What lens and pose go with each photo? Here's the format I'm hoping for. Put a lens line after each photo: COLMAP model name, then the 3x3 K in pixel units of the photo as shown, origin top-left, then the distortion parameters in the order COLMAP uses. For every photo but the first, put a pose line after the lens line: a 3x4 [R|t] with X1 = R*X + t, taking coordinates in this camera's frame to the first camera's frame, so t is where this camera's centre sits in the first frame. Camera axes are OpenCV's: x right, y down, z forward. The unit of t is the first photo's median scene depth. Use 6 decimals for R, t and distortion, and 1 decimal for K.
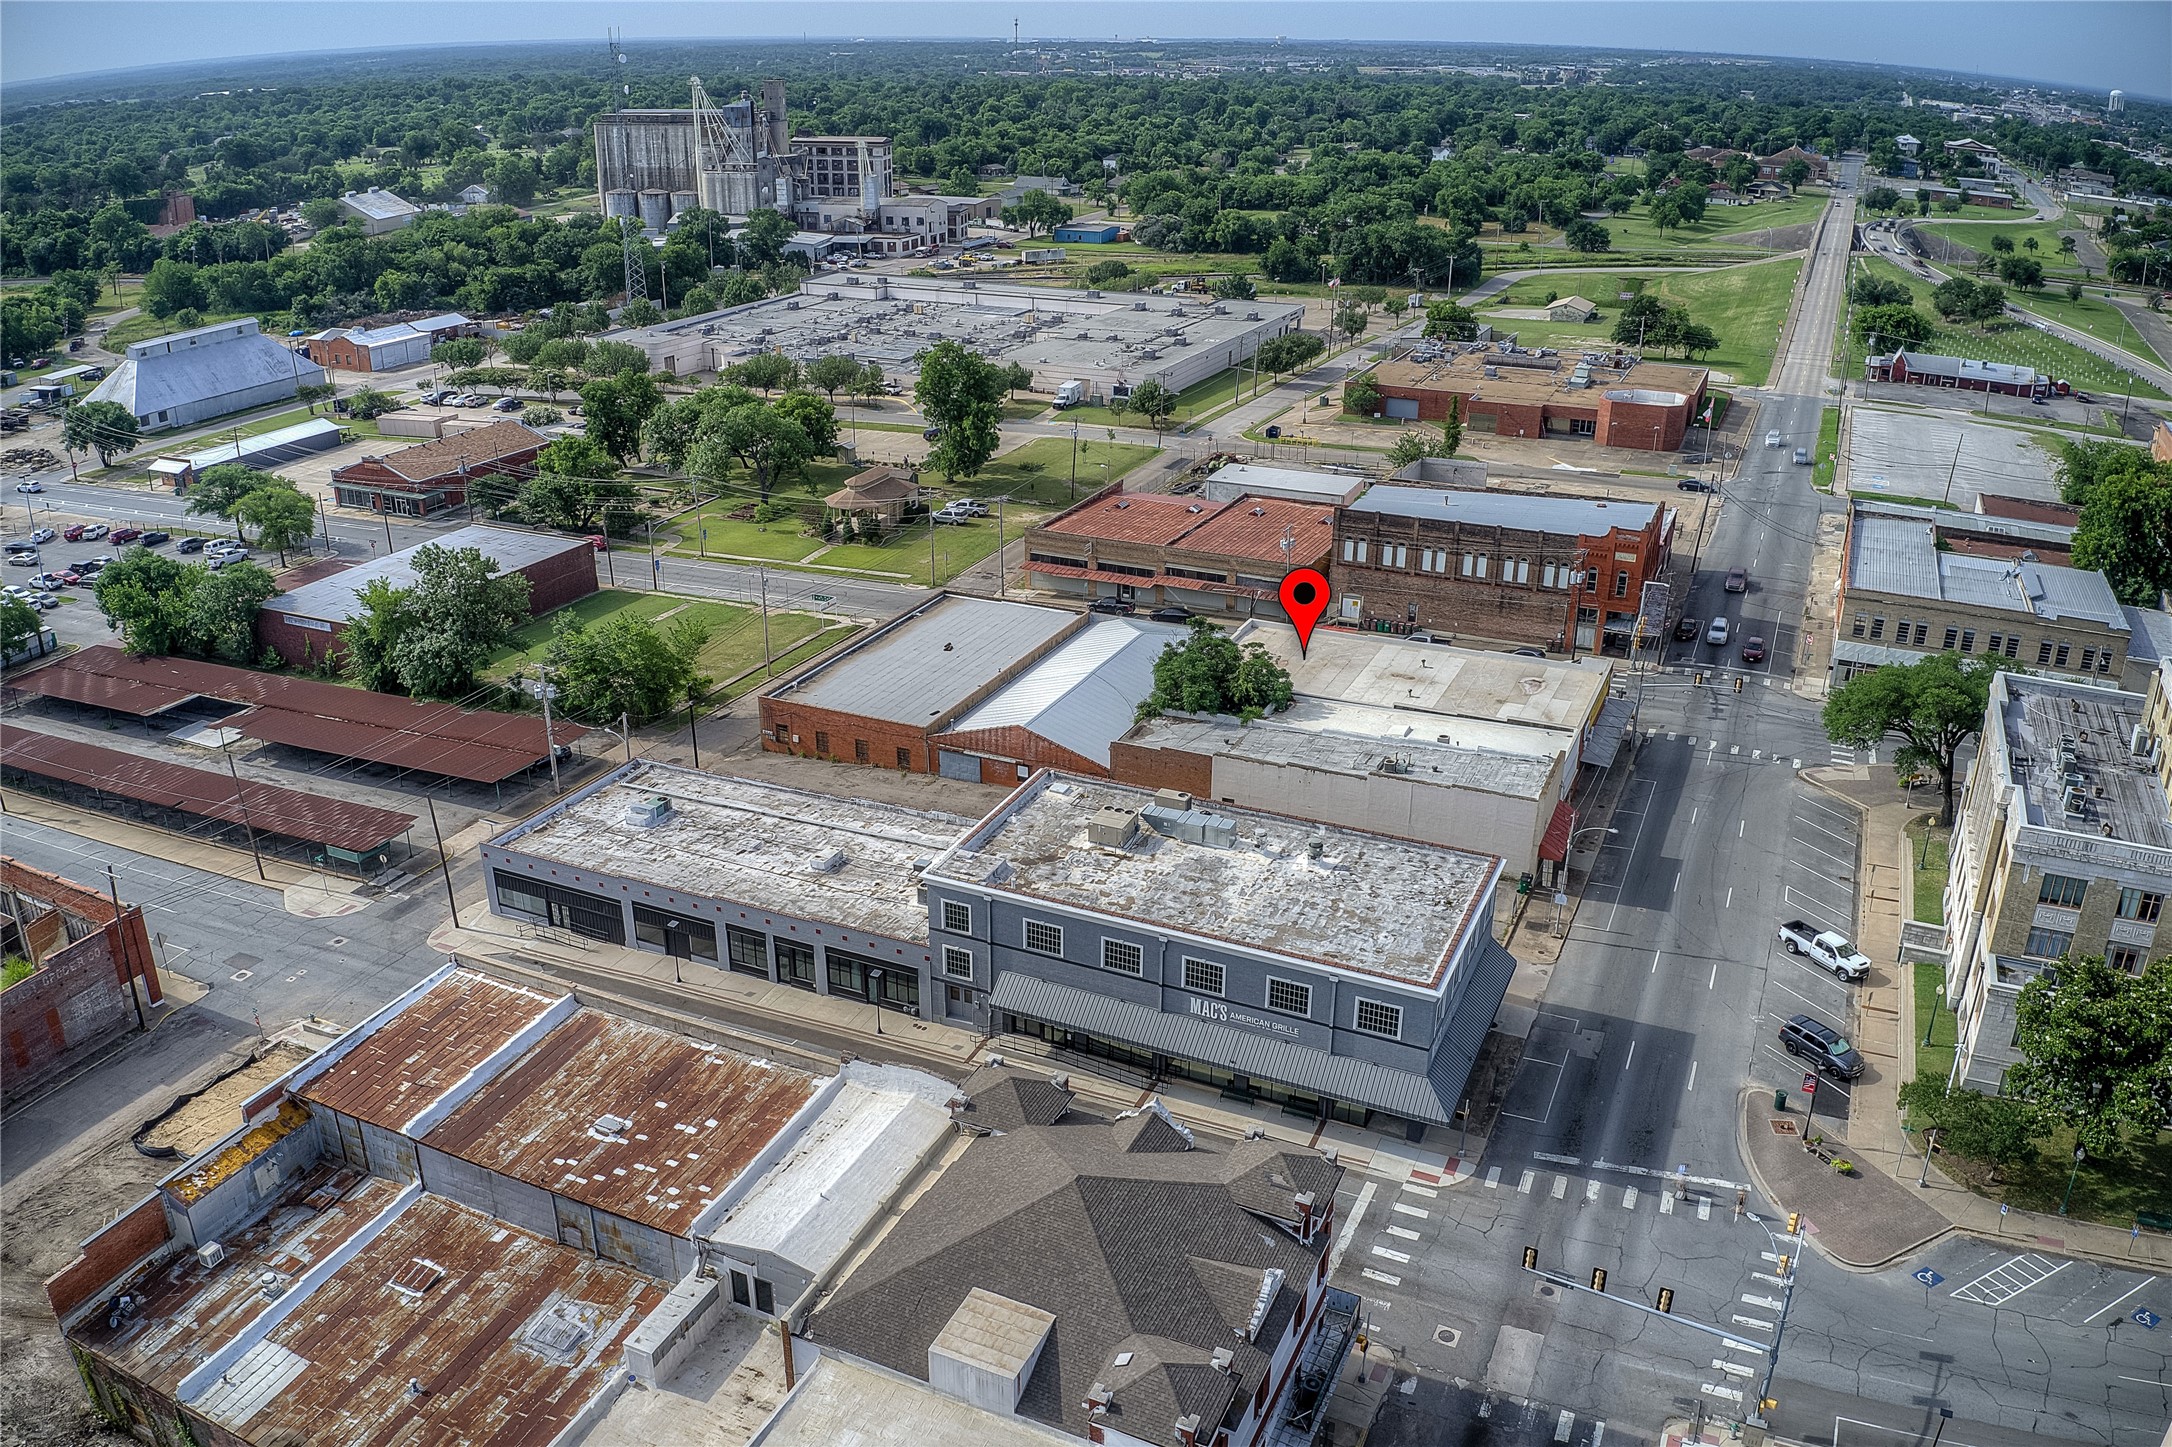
lens RADIAL K [[1645.9, 0, 1083.0], [0, 1645.9, 736.1], [0, 0, 1]] dist [0.030536, -0.240706]
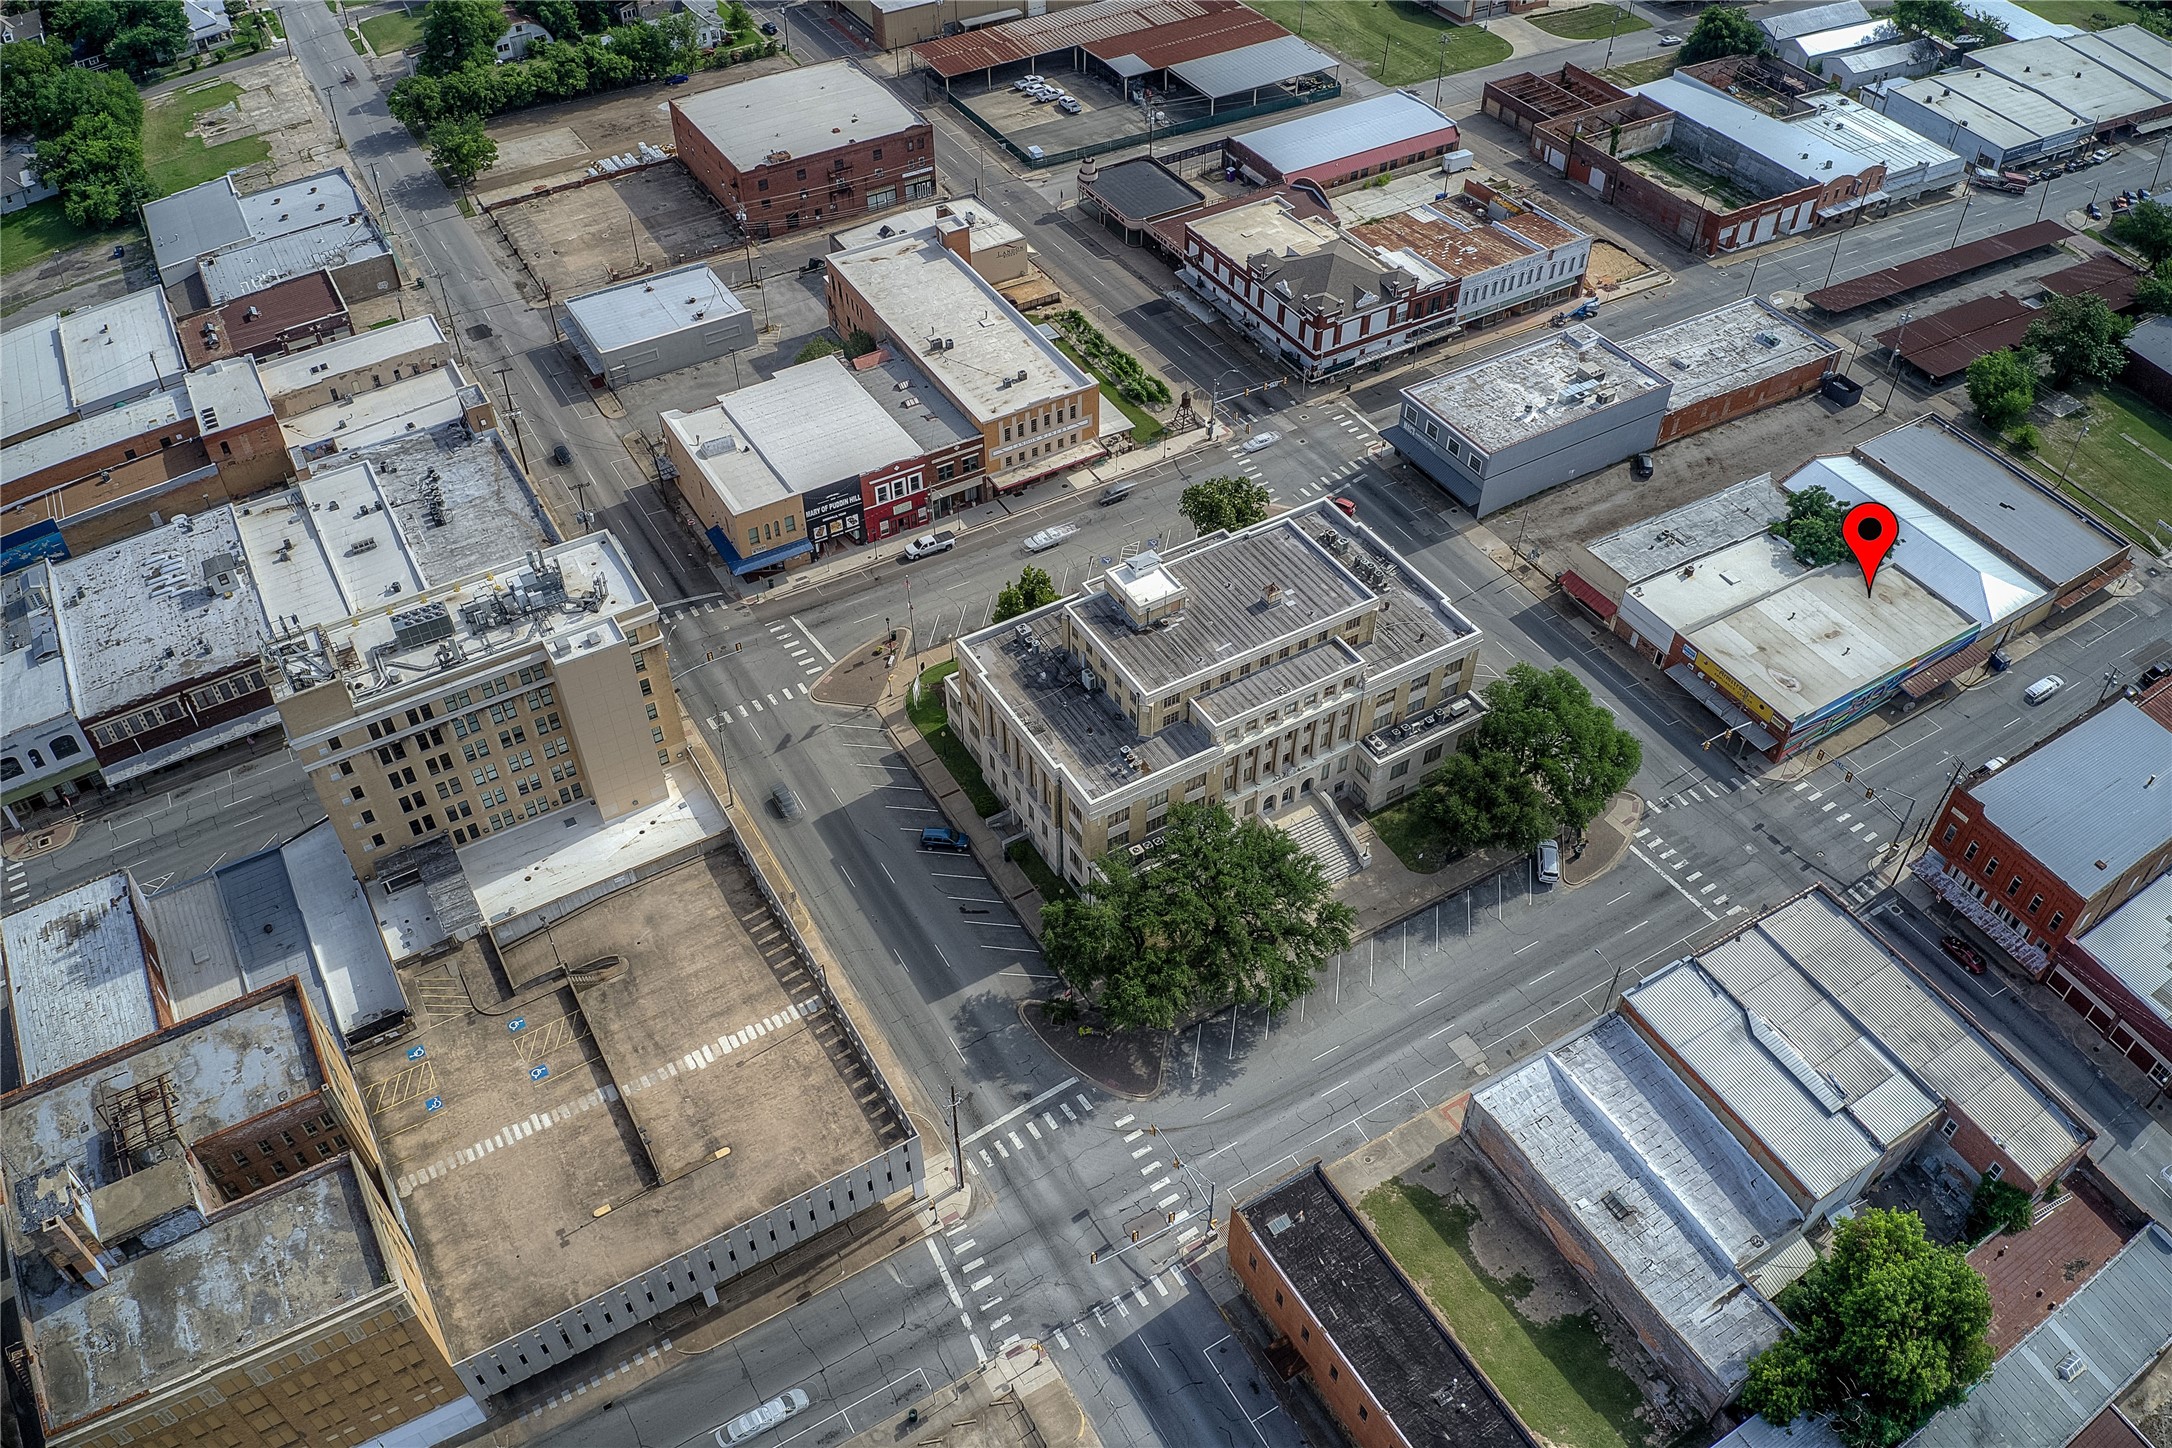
lens RADIAL K [[1645.9, 0, 1081.8], [0, 1645.9, 740.3], [0, 0, 1]] dist [0.030536, -0.240706]
pose [[-0.575200, 0.579043, -0.577802, 1.145492], [-0.314391, 0.495608, 0.809649, -0.738172], [0.755184, 0.647365, -0.103027, 0.636300]]
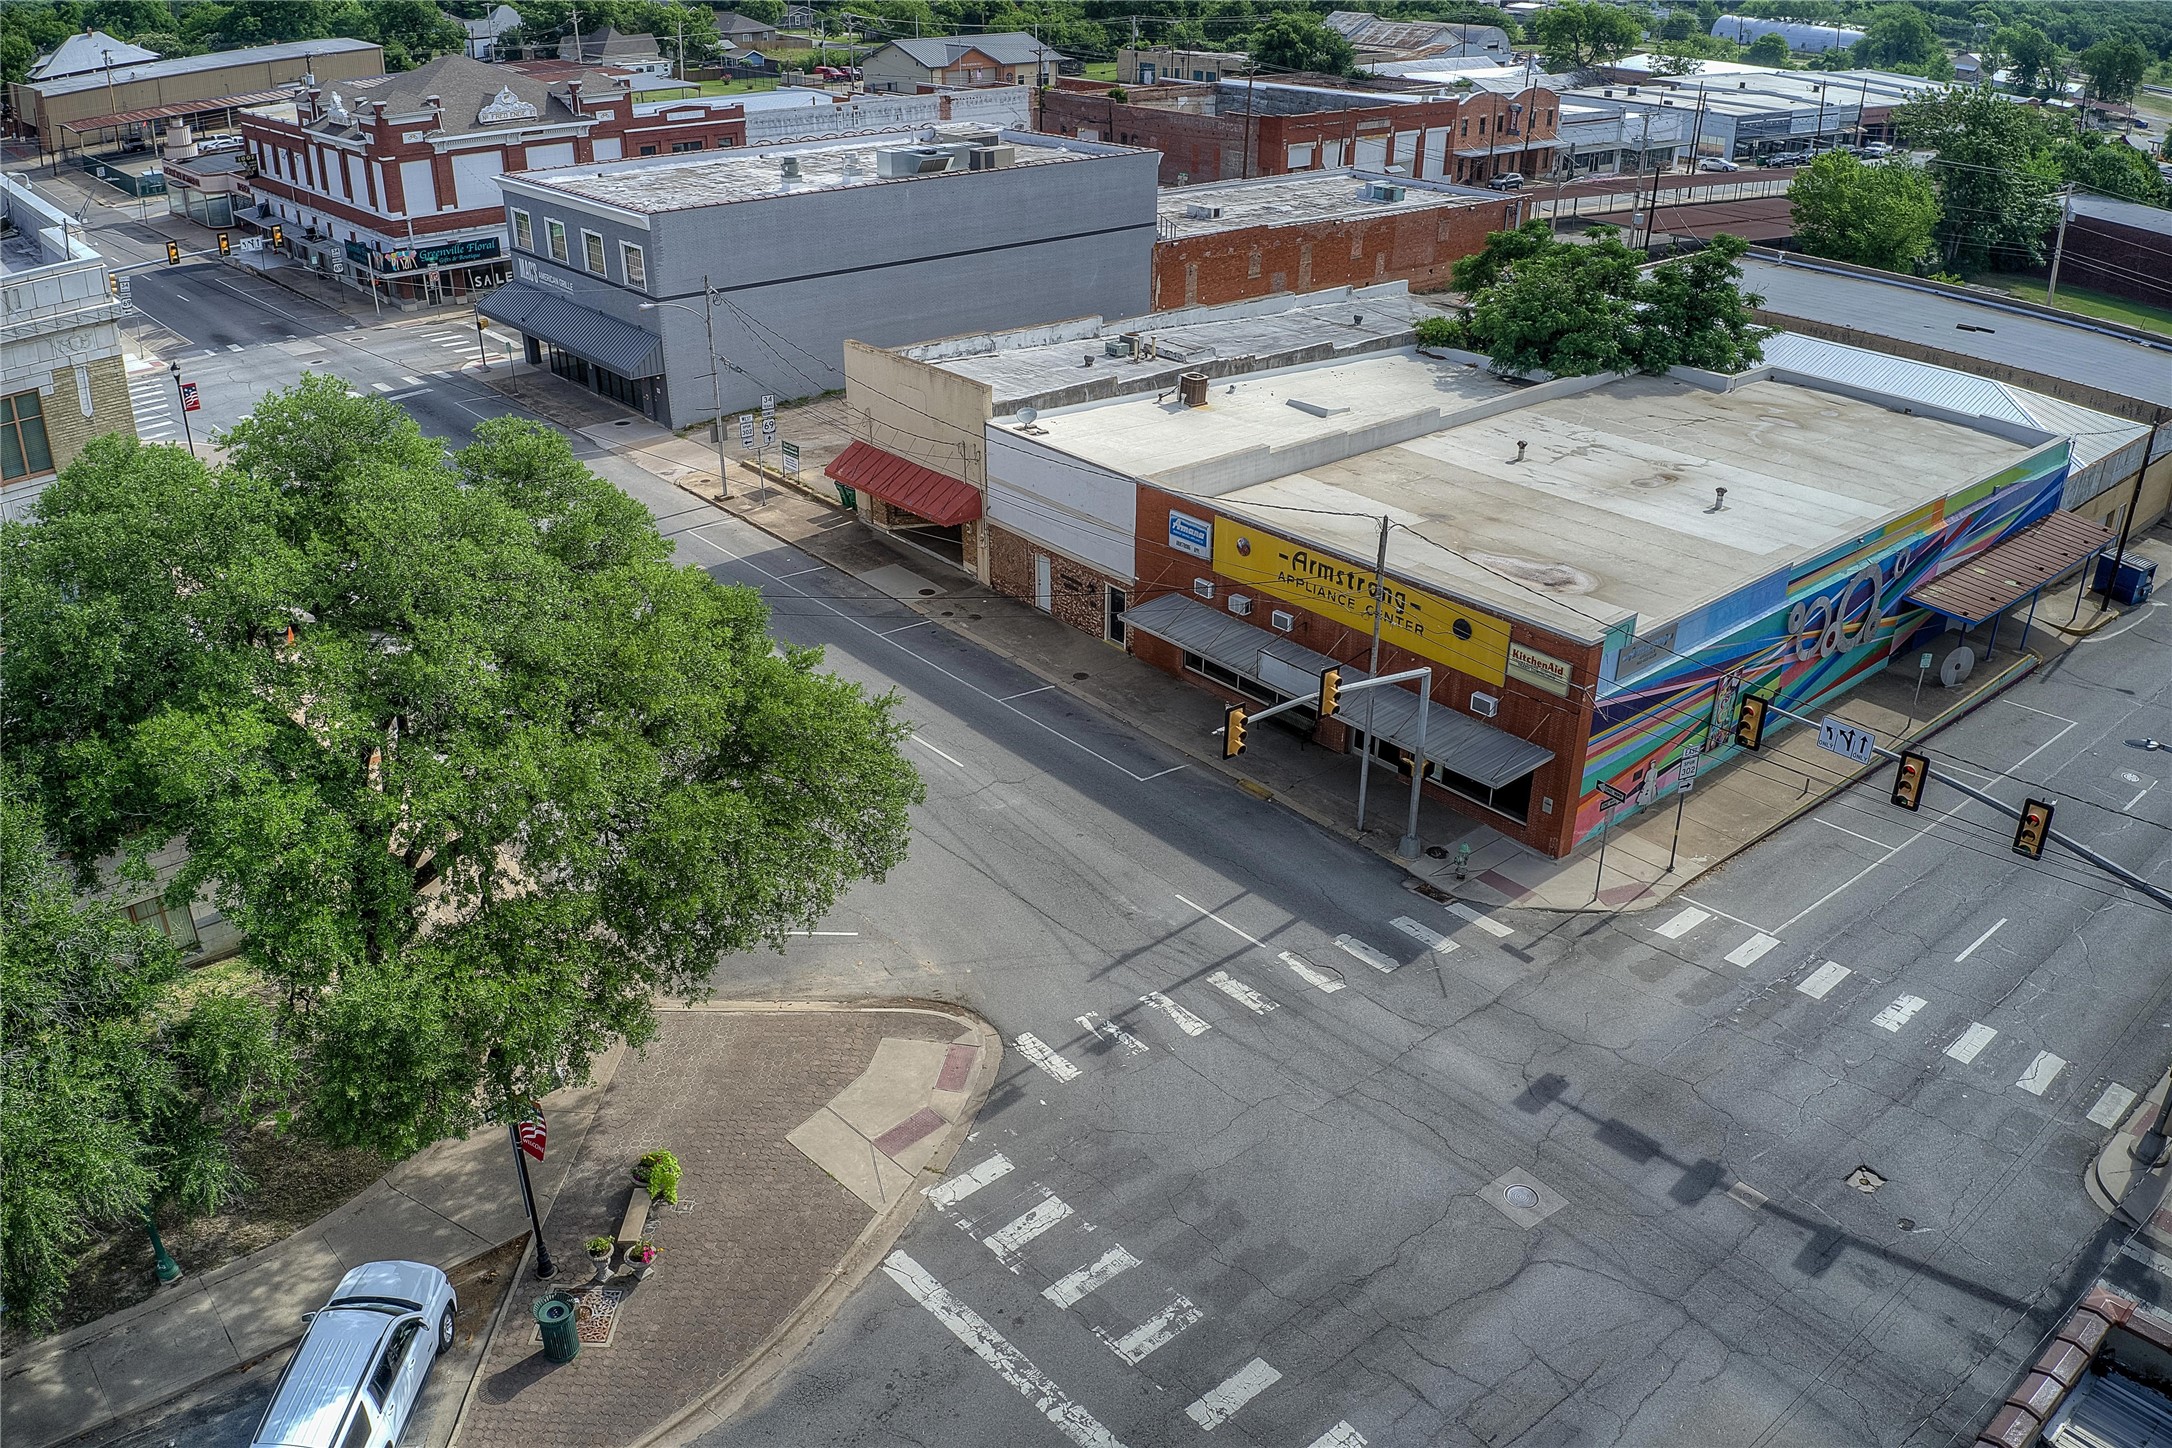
lens RADIAL K [[1645.9, 0, 1087.4], [0, 1645.9, 743.7], [0, 0, 1]] dist [0.030536, -0.240706]
pose [[-0.426195, 0.409475, -0.806652, 0.514890], [-0.359071, 0.741868, 0.566304, -0.142415], [0.830317, 0.531001, -0.169150, 0.849329]]
